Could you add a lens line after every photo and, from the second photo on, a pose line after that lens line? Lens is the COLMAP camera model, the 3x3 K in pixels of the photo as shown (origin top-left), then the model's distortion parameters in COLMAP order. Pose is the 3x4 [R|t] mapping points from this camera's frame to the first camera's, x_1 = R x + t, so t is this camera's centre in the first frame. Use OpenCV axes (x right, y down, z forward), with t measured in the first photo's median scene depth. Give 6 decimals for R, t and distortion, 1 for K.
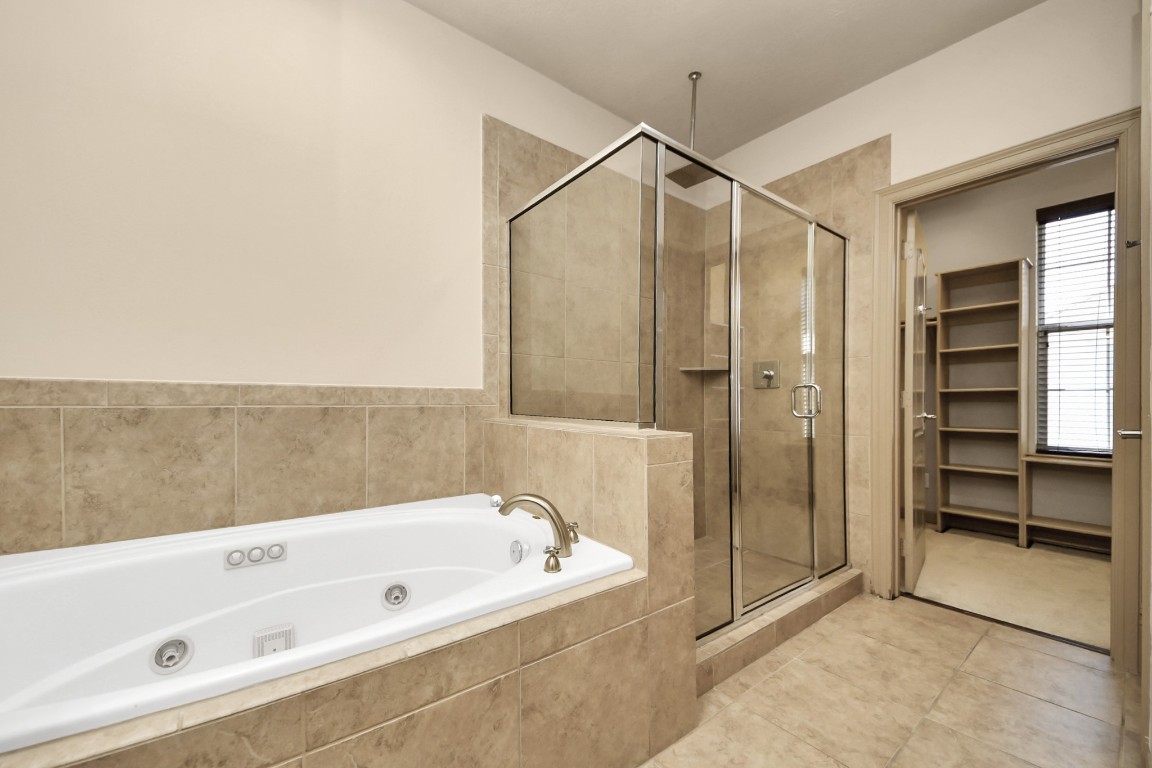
lens RADIAL K [[446.9, 0, 572.5], [0, 446.9, 409.7], [0, 0, 1]] dist [0.018650, -0.018379]
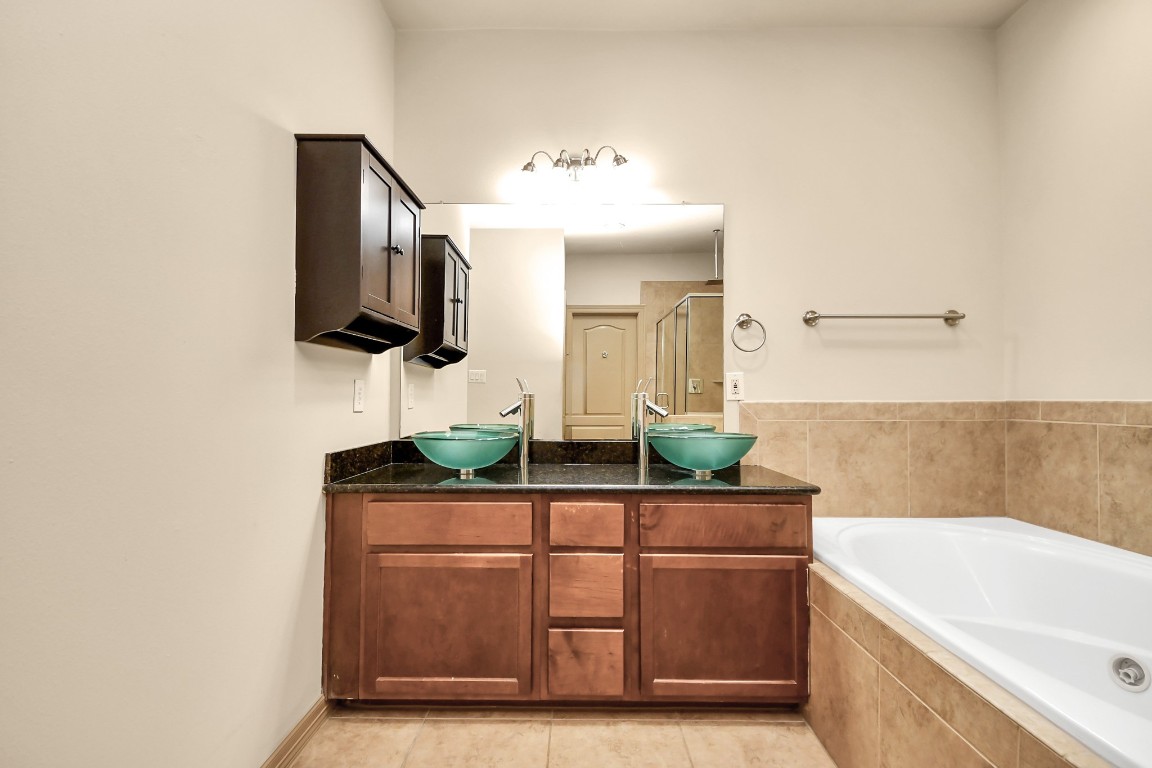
lens RADIAL K [[512.2, 0, 576.0], [0, 512.2, 384.0], [0, 0, 1]] dist [0.021457, -0.024745]
pose [[-0.607706, -0.024674, -0.793779, 0.778402], [-0.018453, 0.999686, -0.016947, -0.062689], [0.793948, 0.004349, -0.607970, 0.685916]]
